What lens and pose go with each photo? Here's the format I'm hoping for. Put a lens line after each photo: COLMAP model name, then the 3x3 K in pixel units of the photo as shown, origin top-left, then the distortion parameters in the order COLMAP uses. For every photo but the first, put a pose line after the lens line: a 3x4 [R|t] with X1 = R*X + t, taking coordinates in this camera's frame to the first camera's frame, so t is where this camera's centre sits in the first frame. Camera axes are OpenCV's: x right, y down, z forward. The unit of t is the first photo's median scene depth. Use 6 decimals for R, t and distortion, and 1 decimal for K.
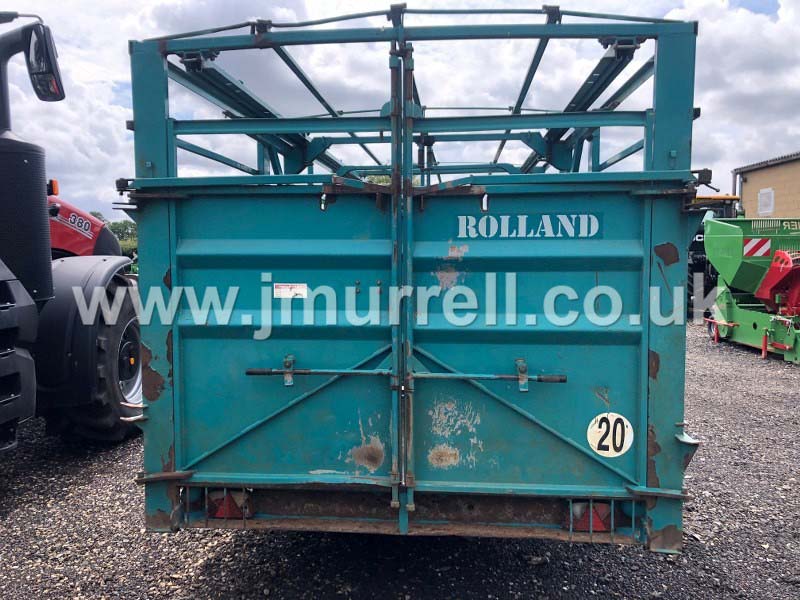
lens RADIAL K [[657.0, 0, 400.0], [0, 657.0, 300.0], [0, 0, 1]] dist [0.061519, -0.066273]
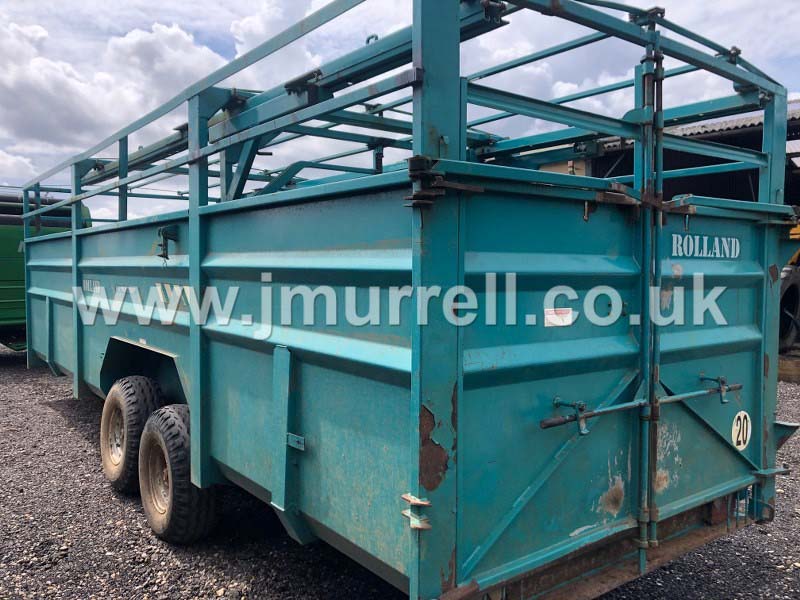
lens RADIAL K [[660.8, 0, 400.0], [0, 660.8, 300.0], [0, 0, 1]] dist [-0.000338, -0.006259]
pose [[0.737719, -0.024855, 0.674650, -0.884049], [0.038216, 0.999257, -0.004974, -0.039695], [-0.674025, 0.029452, 0.738121, 0.546864]]
